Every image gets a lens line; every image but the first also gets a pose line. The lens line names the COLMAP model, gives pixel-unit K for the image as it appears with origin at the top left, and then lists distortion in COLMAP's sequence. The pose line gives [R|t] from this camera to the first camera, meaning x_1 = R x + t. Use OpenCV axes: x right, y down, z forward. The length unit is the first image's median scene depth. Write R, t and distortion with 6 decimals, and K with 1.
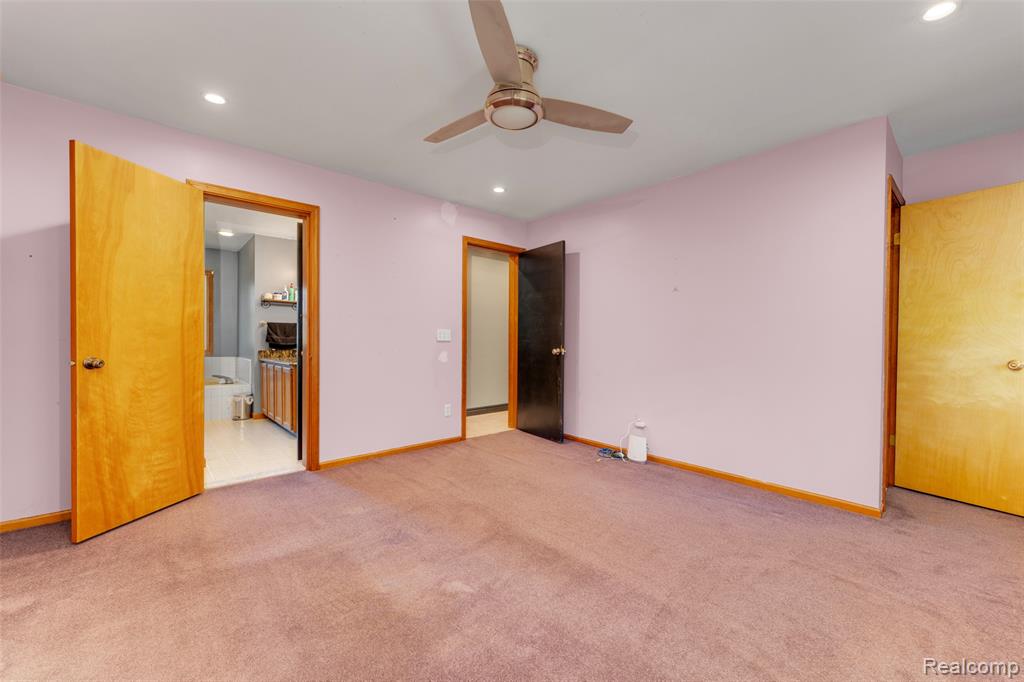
lens RADIAL K [[407.2, 0, 510.3], [0, 407.2, 342.8], [0, 0, 1]] dist [0.002424, 0.000021]
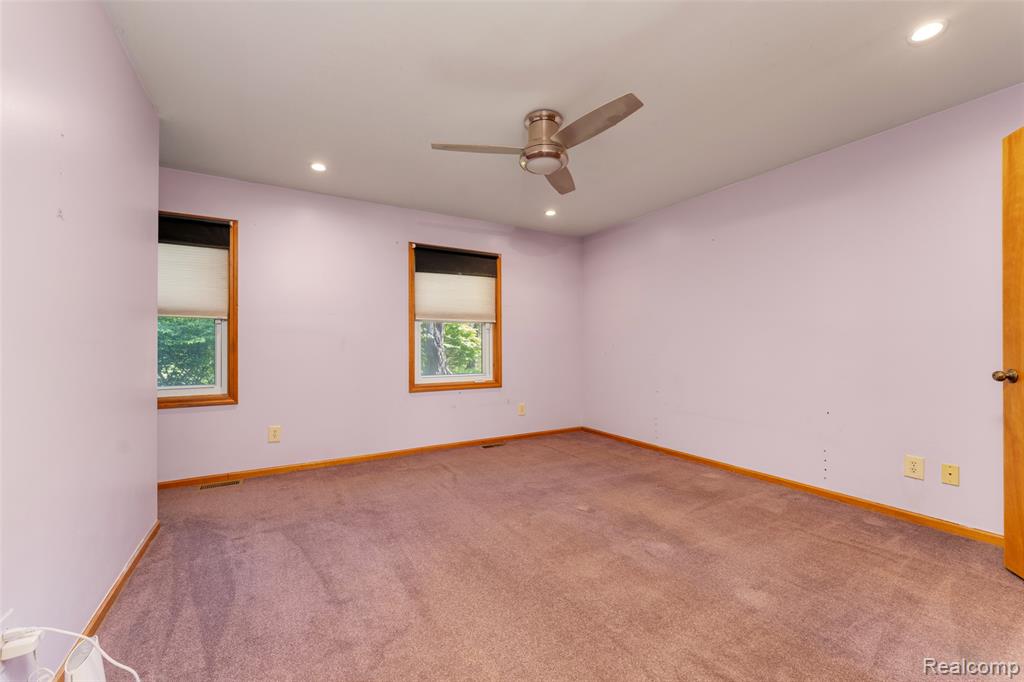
lens RADIAL K [[407.2, 0, 510.3], [0, 407.2, 342.8], [0, 0, 1]] dist [0.002424, 0.000021]
pose [[-0.978861, -0.003876, 0.204488, -0.091604], [-0.004135, 0.999991, -0.000839, -0.009262], [-0.204483, -0.001667, -0.978869, 1.408991]]
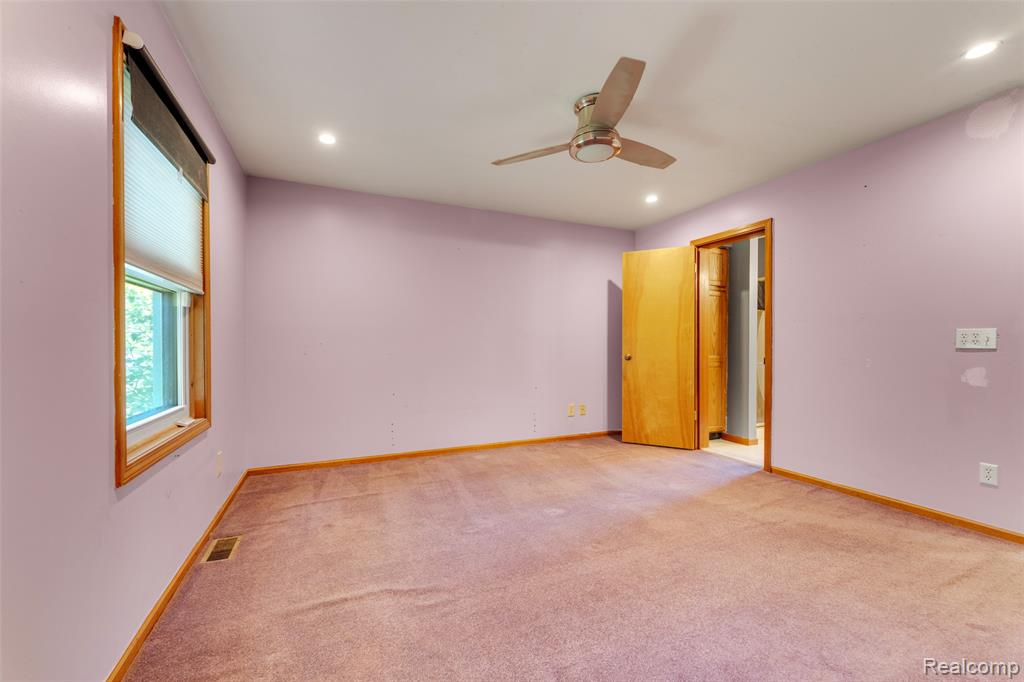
lens RADIAL K [[407.2, 0, 510.3], [0, 407.2, 342.8], [0, 0, 1]] dist [0.002424, 0.000021]
pose [[-0.306562, -0.011092, -0.951786, 0.753766], [-0.012298, 0.999895, -0.007691, -0.000860], [0.951771, 0.009347, -0.306666, 0.718313]]
